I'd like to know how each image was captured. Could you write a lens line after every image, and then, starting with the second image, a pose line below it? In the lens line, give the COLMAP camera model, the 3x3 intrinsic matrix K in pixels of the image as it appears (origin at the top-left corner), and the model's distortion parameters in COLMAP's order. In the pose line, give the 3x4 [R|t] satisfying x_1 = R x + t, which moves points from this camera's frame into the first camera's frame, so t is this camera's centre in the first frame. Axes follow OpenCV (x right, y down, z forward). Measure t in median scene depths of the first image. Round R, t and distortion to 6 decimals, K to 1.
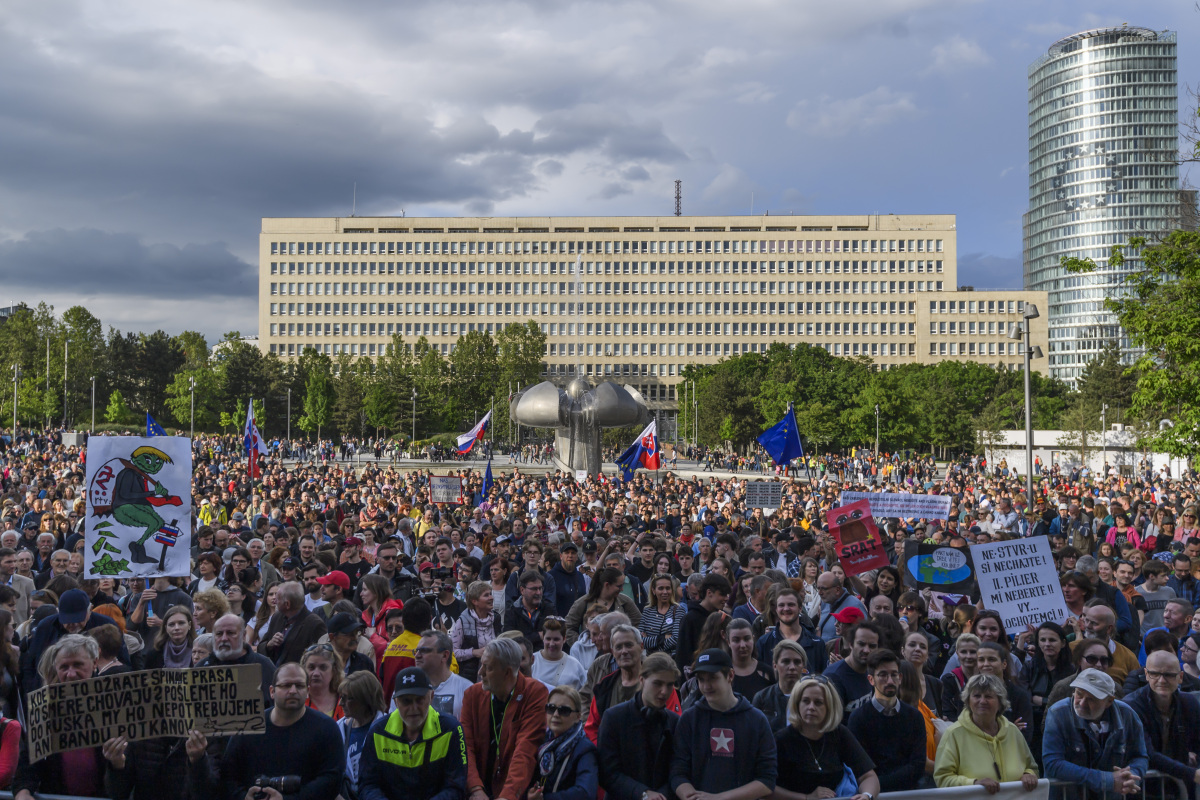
lens RADIAL K [[1152.2, 0, 582.5], [0, 1152.2, 395.4], [0, 0, 1]] dist [0.044443, 0.000000]
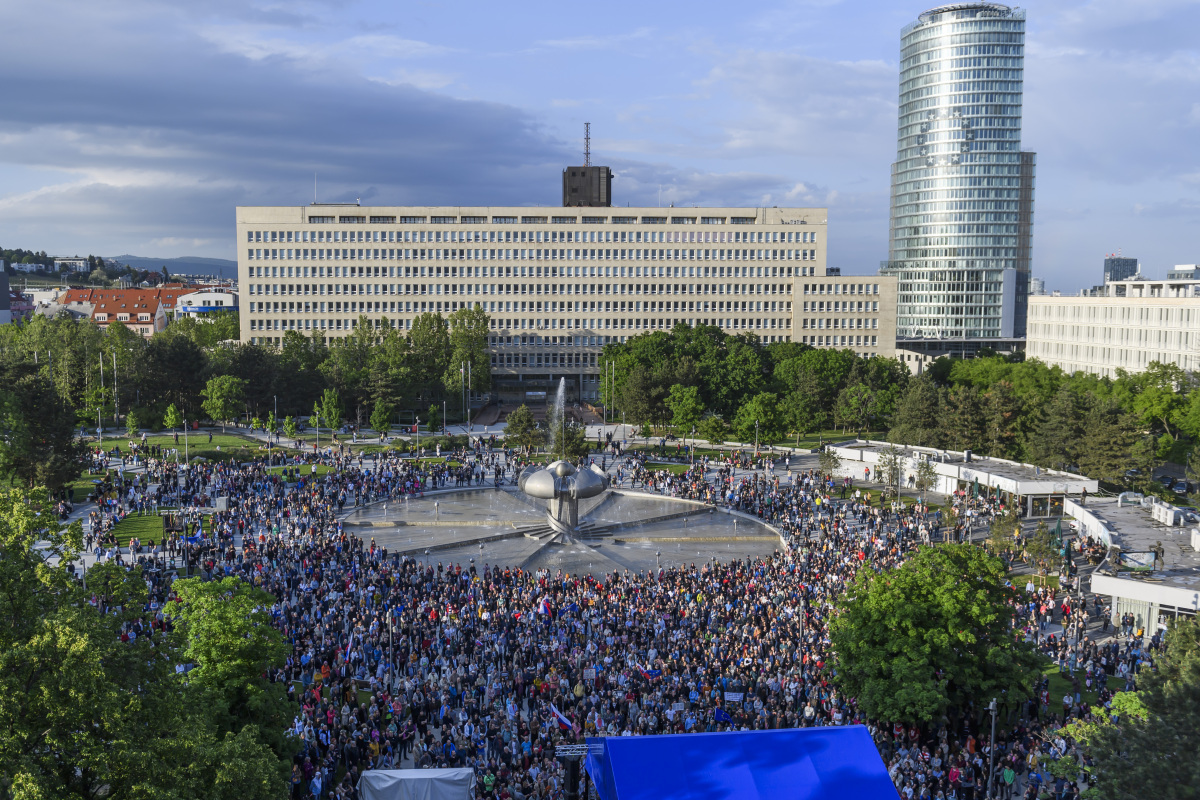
lens RADIAL K [[1152.2, 0, 567.9], [0, 1152.2, 422.4], [0, 0, 1]] dist [0.044443, 0.000000]
pose [[0.996699, -0.015860, 0.079627, -0.050667], [0.003832, 0.988831, 0.148991, -0.128847], [-0.081101, -0.148194, 0.985627, -0.216391]]
